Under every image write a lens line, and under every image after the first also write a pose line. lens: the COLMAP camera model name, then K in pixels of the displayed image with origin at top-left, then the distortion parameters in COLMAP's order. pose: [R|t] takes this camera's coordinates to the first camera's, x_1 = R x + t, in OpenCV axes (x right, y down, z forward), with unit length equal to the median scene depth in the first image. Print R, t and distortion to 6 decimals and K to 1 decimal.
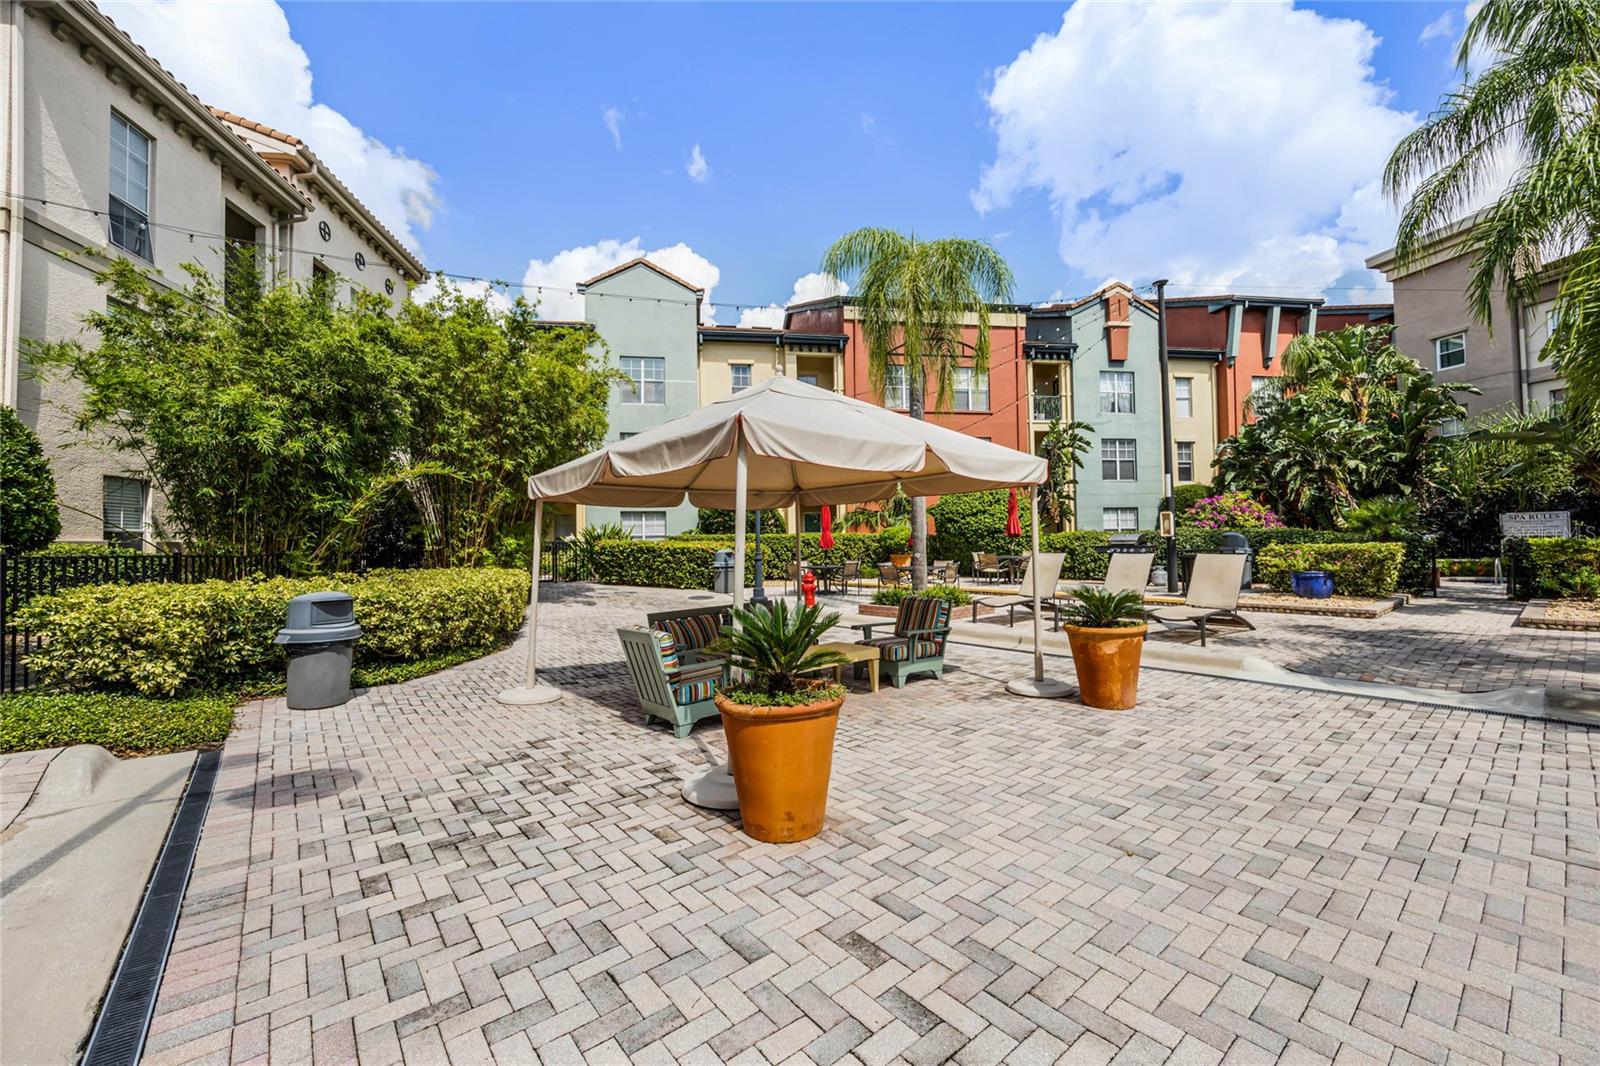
lens RADIAL K [[650.1, 0, 794.4], [0, 650.1, 521.0], [0, 0, 1]] dist [-0.000045, 0.000207]
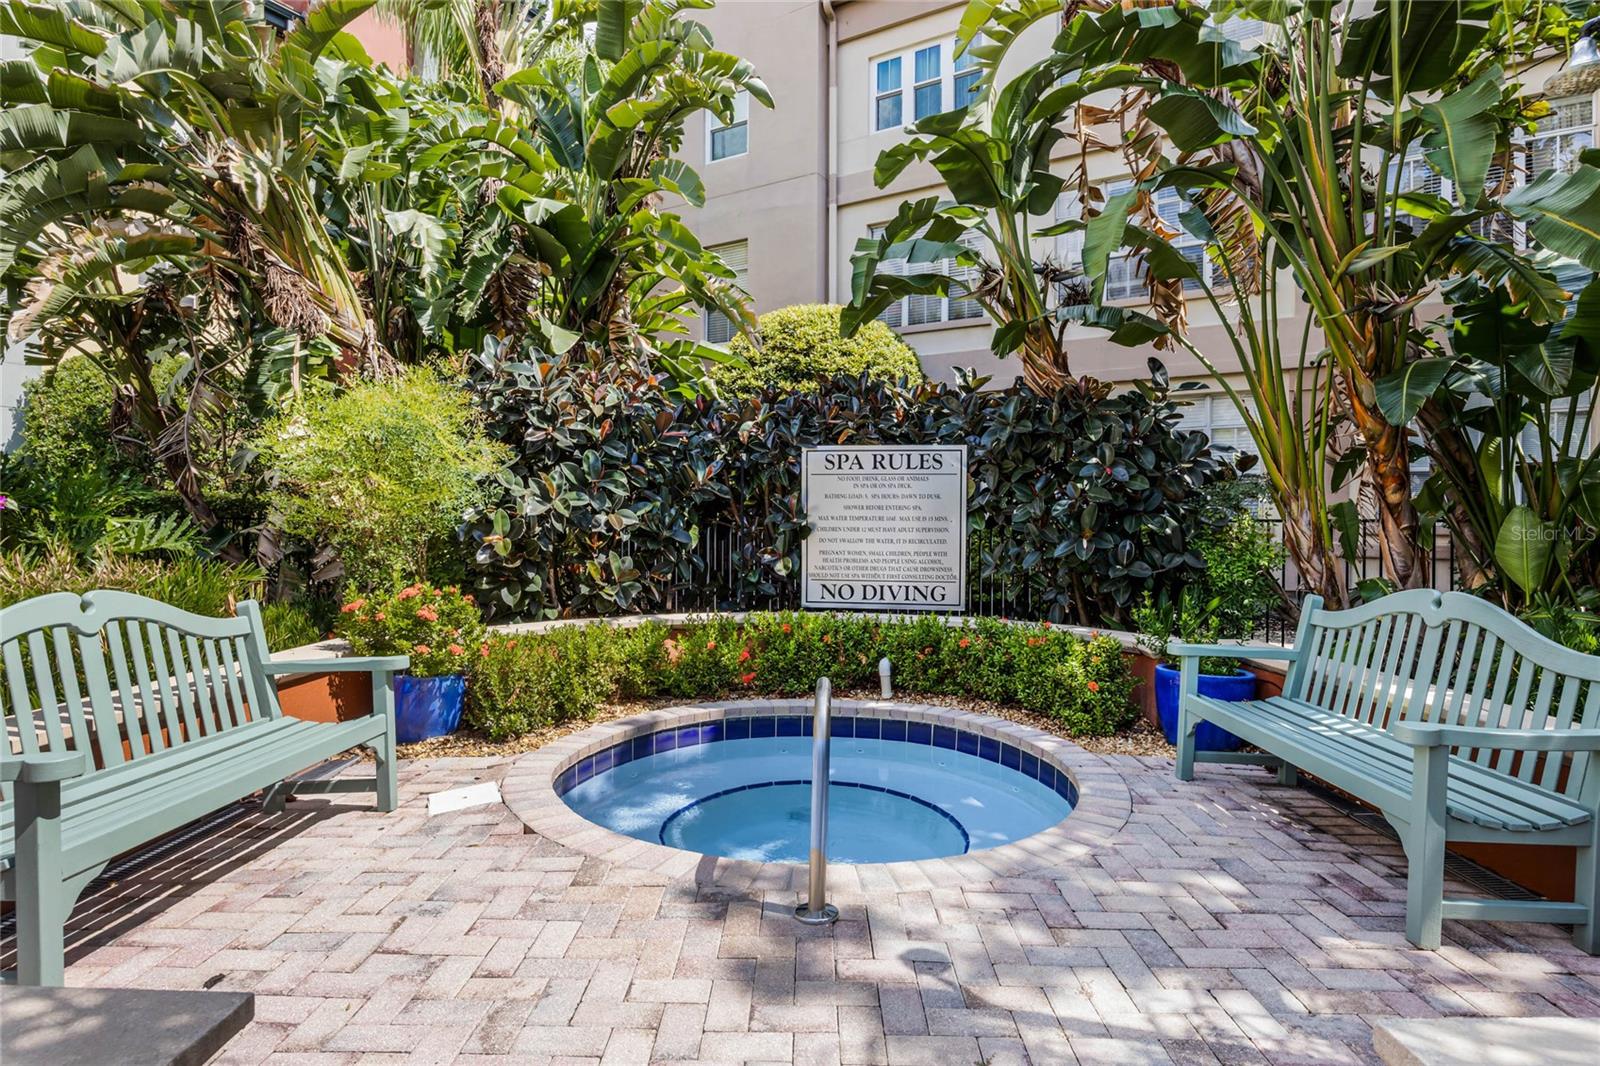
lens RADIAL K [[880.0, 0, 800.0], [0, 880.0, 533.0], [0, 0, 1]] dist [-0.000095, -0.000021]
pose [[0.651815, 0.012109, 0.758282, 0.775526], [-0.040670, 0.998992, 0.019007, 0.018443], [-0.757287, -0.043229, 0.651650, 0.732486]]
